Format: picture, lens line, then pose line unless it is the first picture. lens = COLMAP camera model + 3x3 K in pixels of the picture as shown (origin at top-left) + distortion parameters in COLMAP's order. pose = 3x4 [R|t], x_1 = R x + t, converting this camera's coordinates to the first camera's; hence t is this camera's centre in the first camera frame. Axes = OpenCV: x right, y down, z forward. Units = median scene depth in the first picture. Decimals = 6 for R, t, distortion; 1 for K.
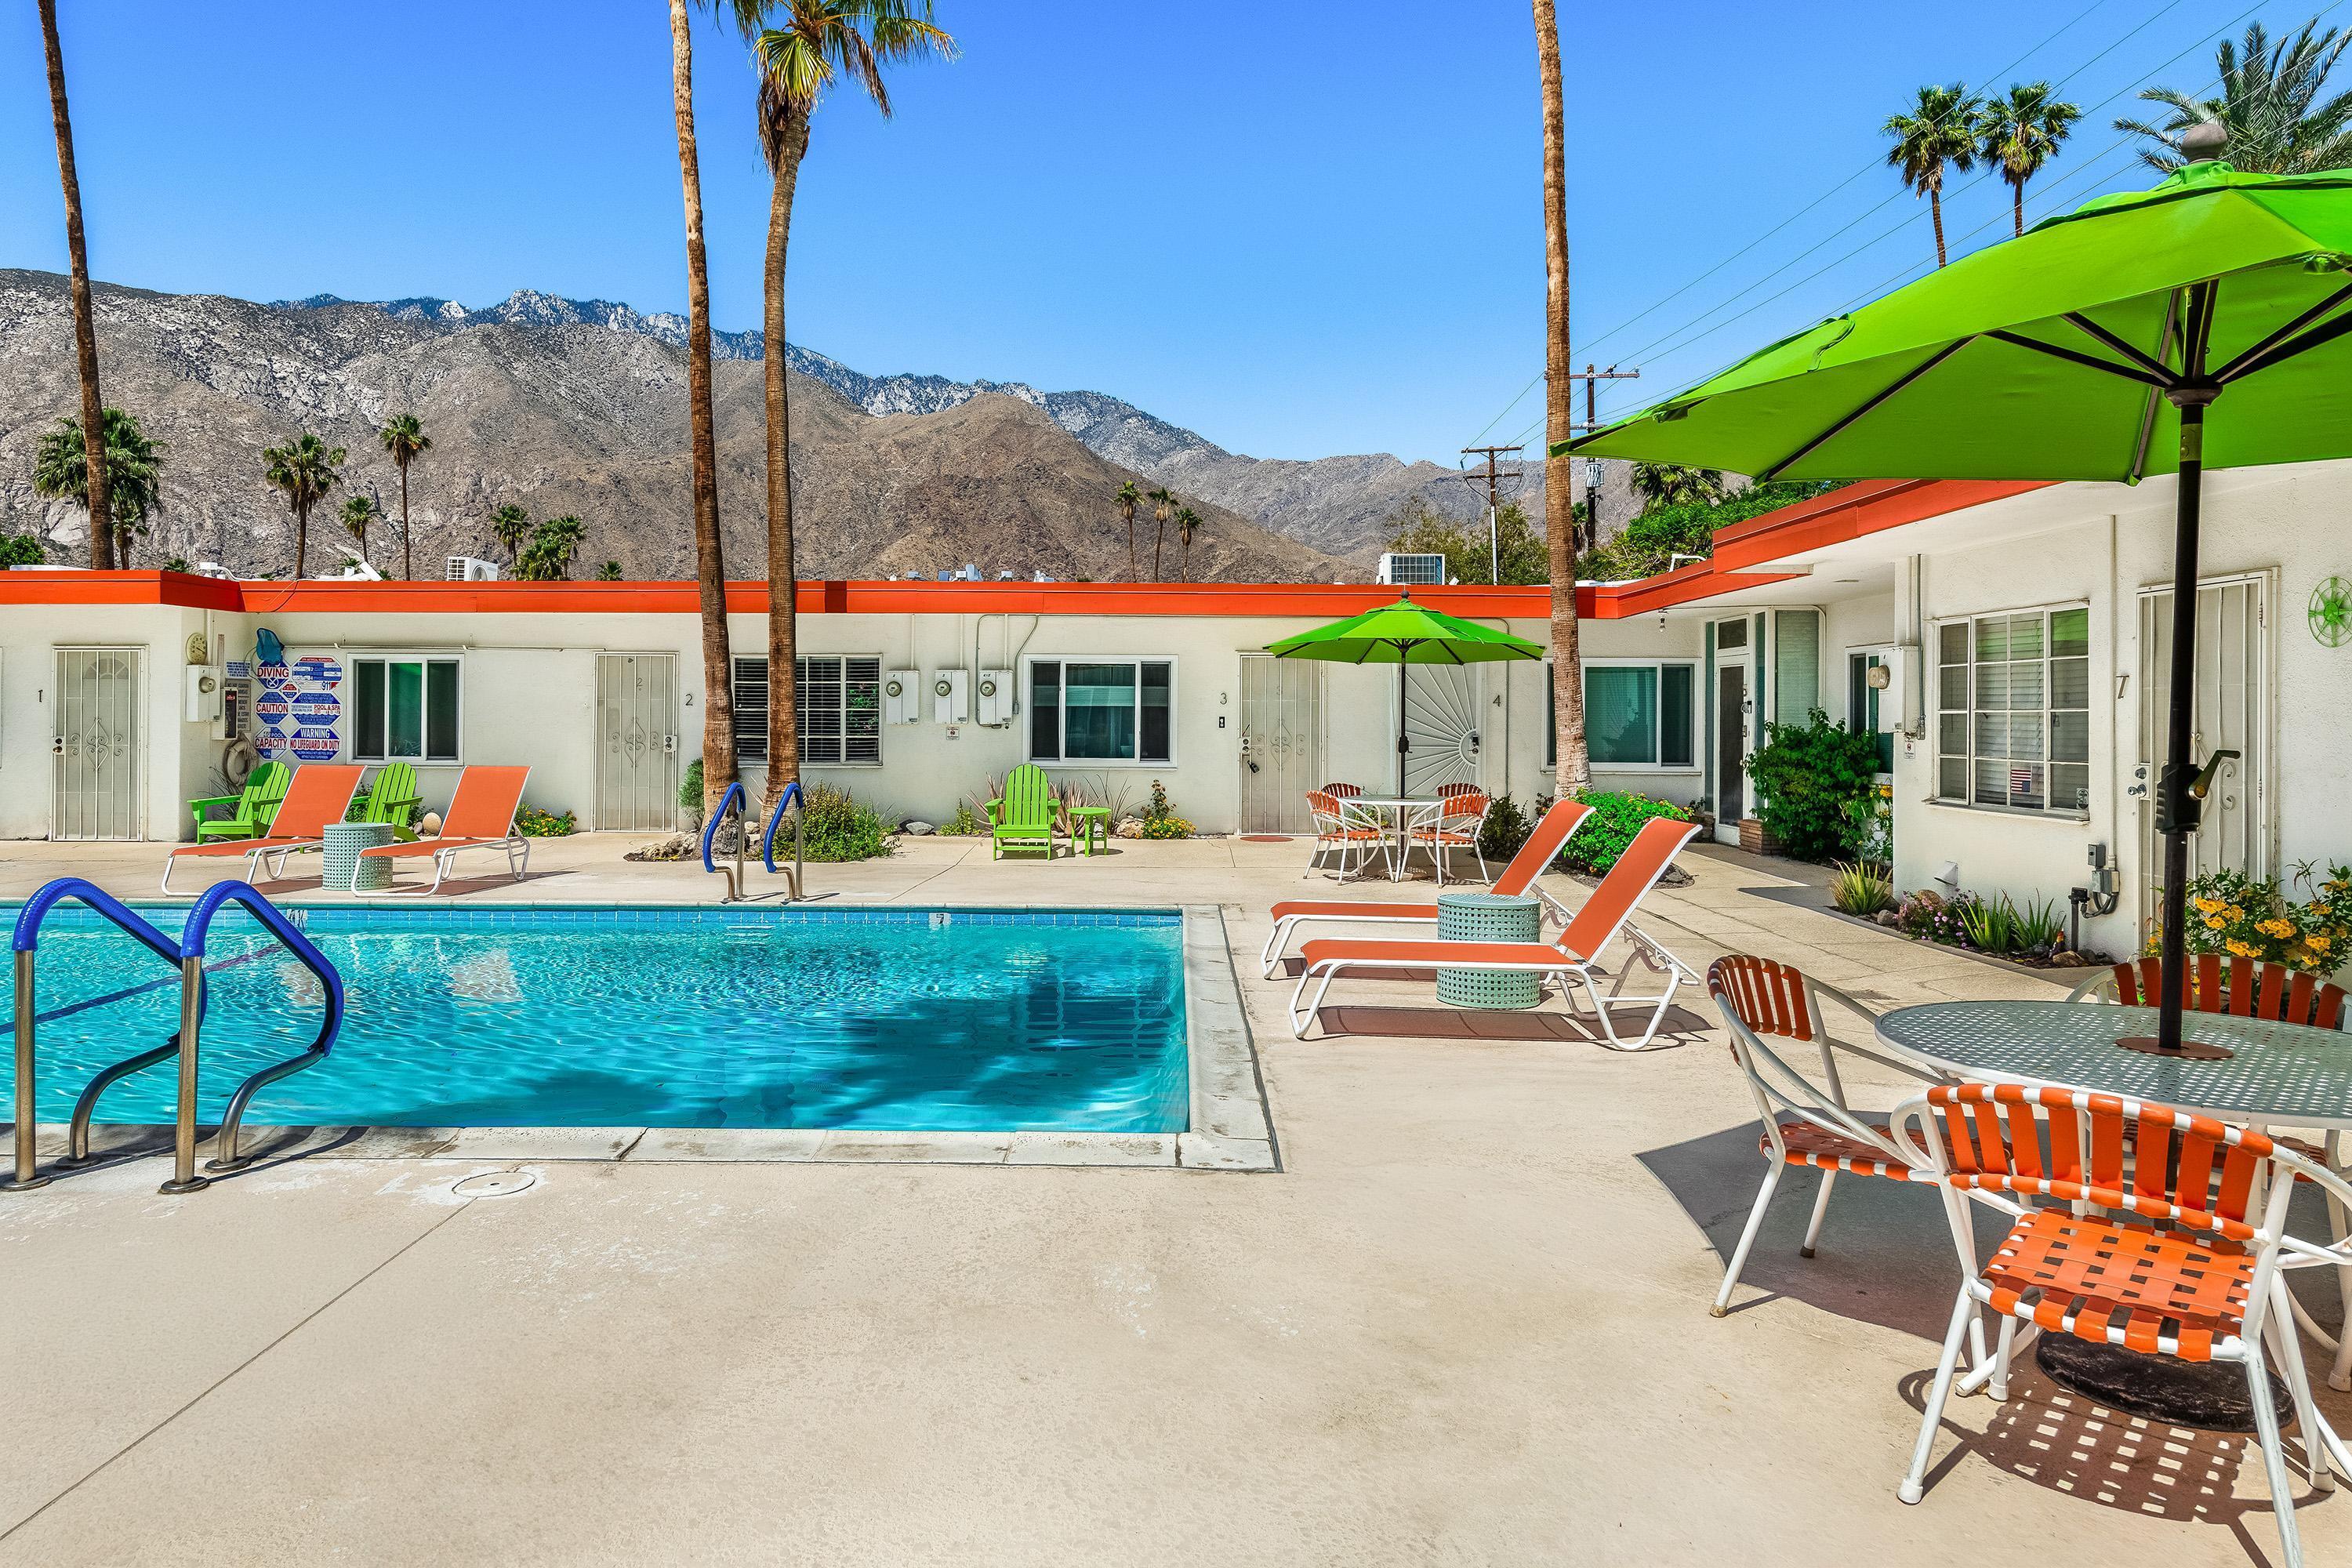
lens RADIAL K [[1362.2, 0, 1227.3], [0, 1362.2, 718.2], [0, 0, 1]] dist [0.032602, -0.021067]
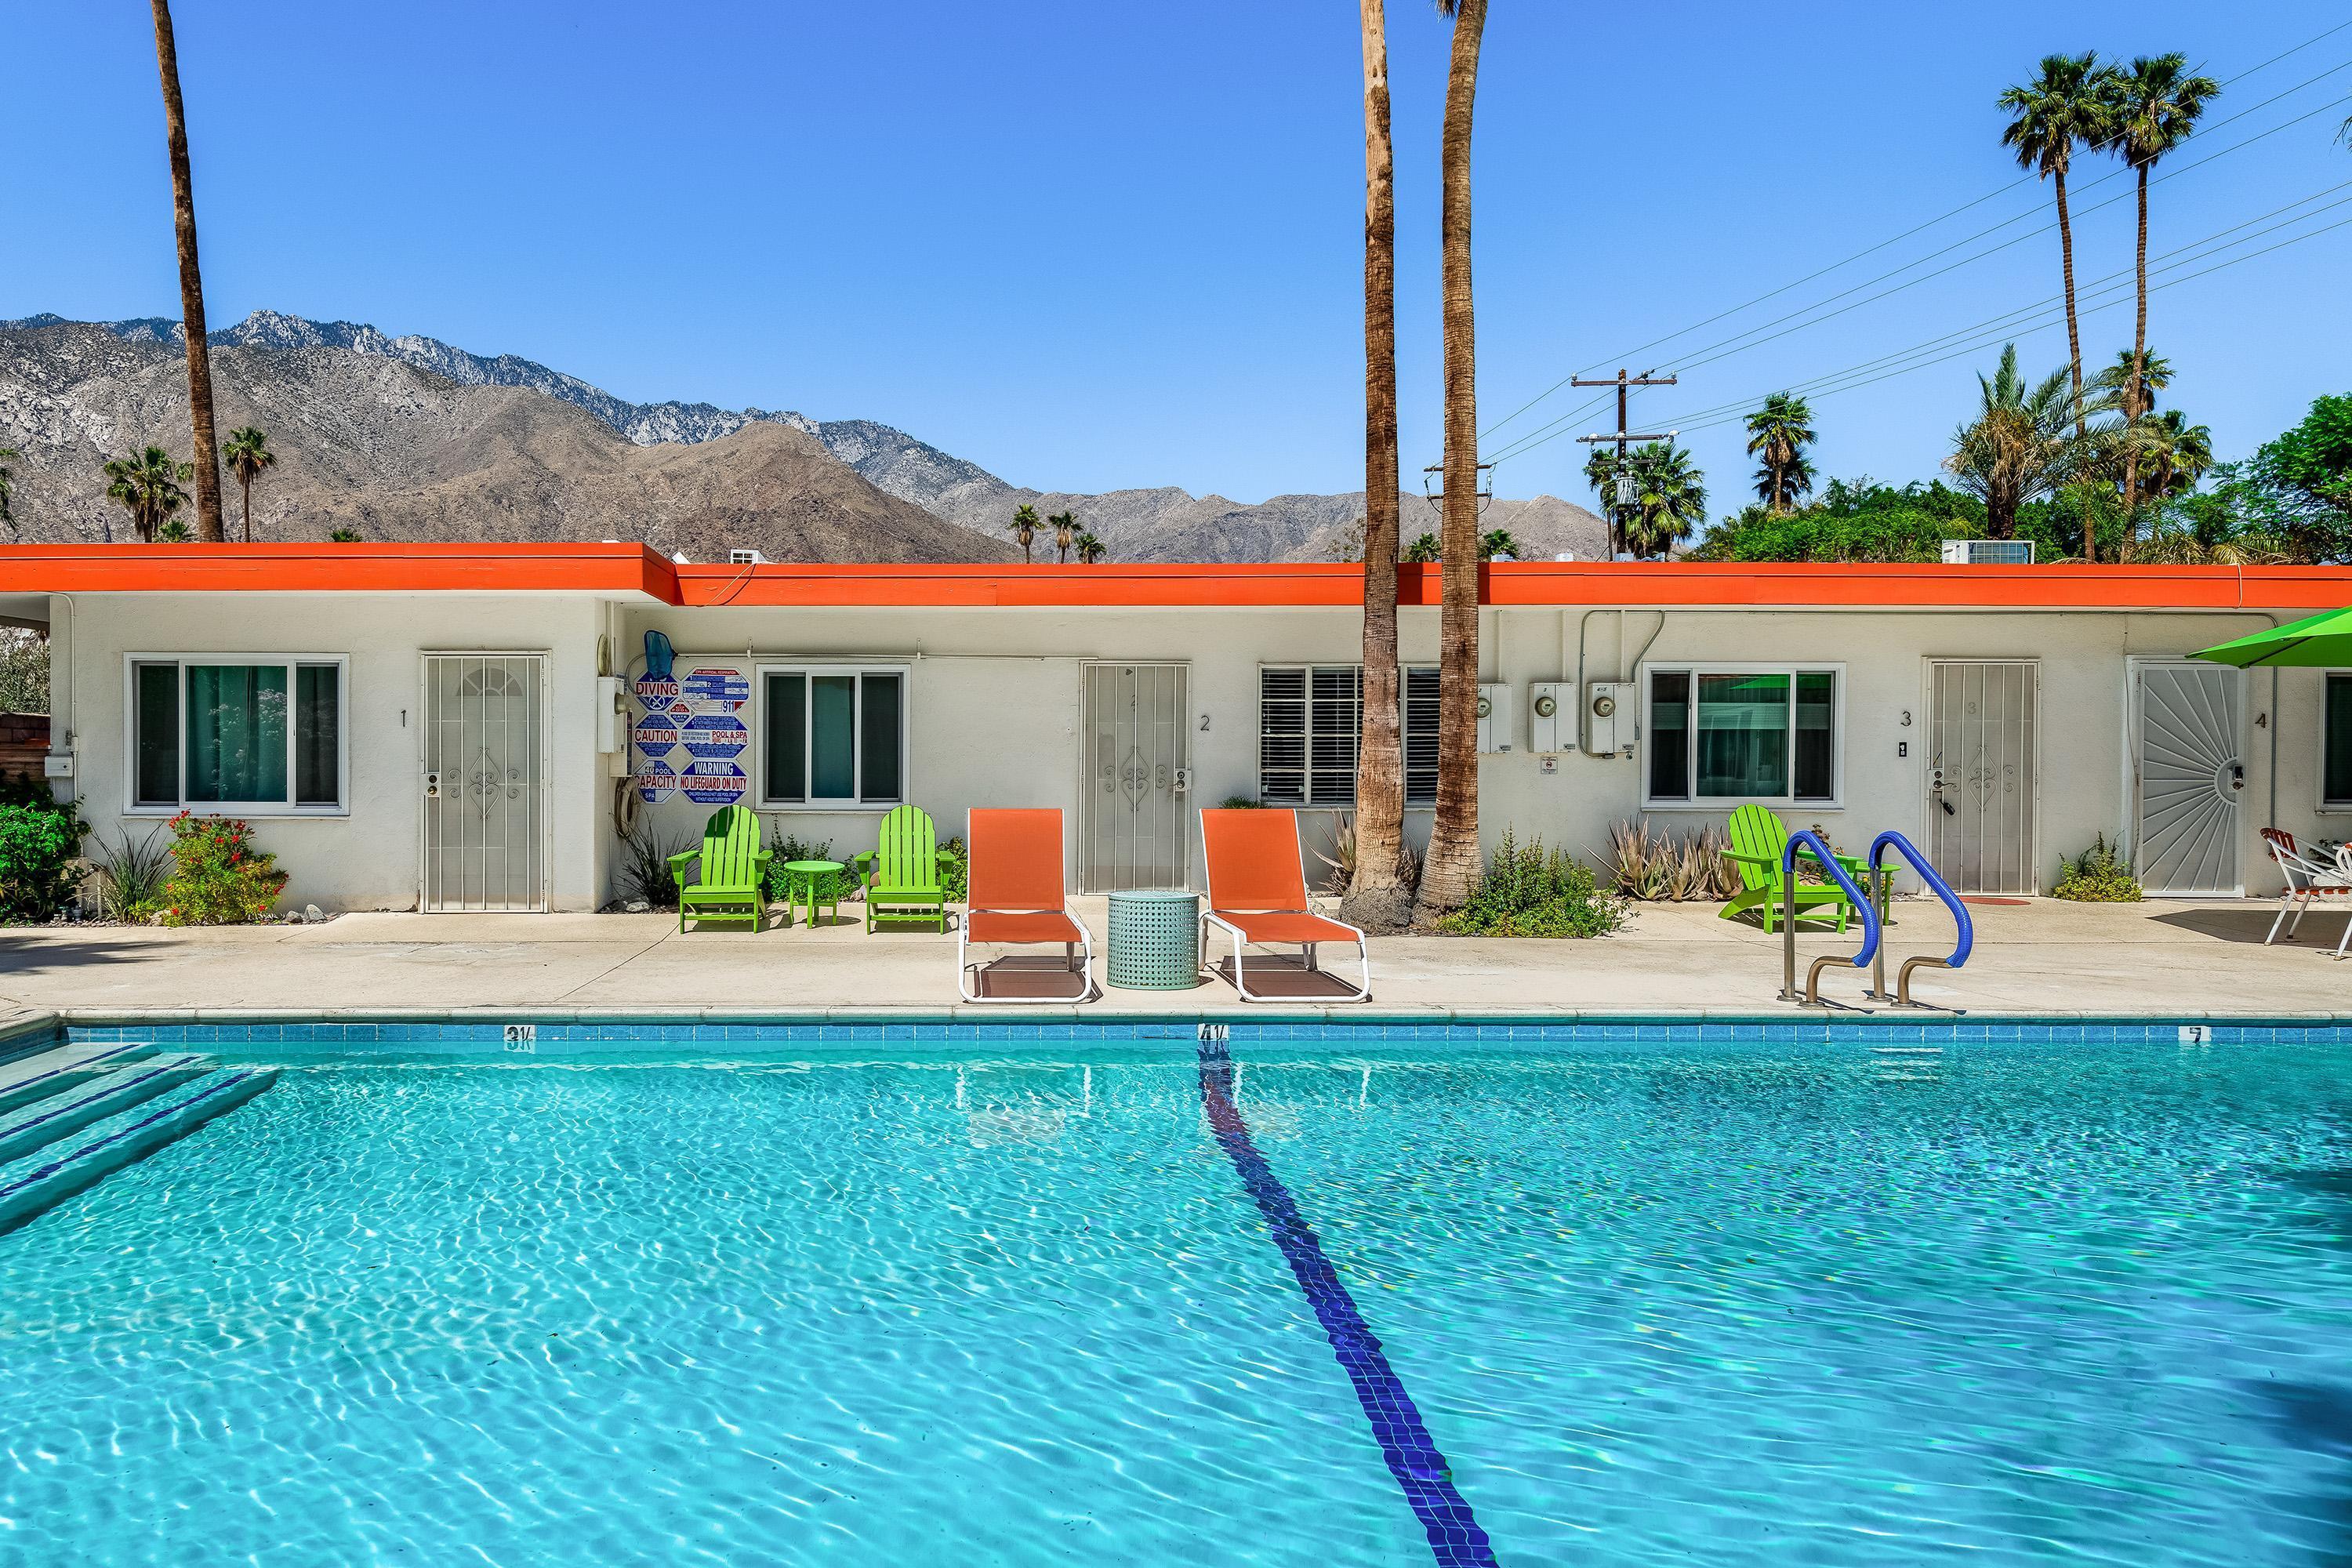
lens RADIAL K [[1451.0, 0, 1132.5], [0, 1451.0, 783.5], [0, 0, 1]] dist [0.012308, -0.002584]
pose [[0.999551, -0.004102, 0.029667, -0.456697], [0.003623, 0.999863, 0.016170, 0.007121], [-0.029729, -0.016056, 0.999429, 0.188700]]
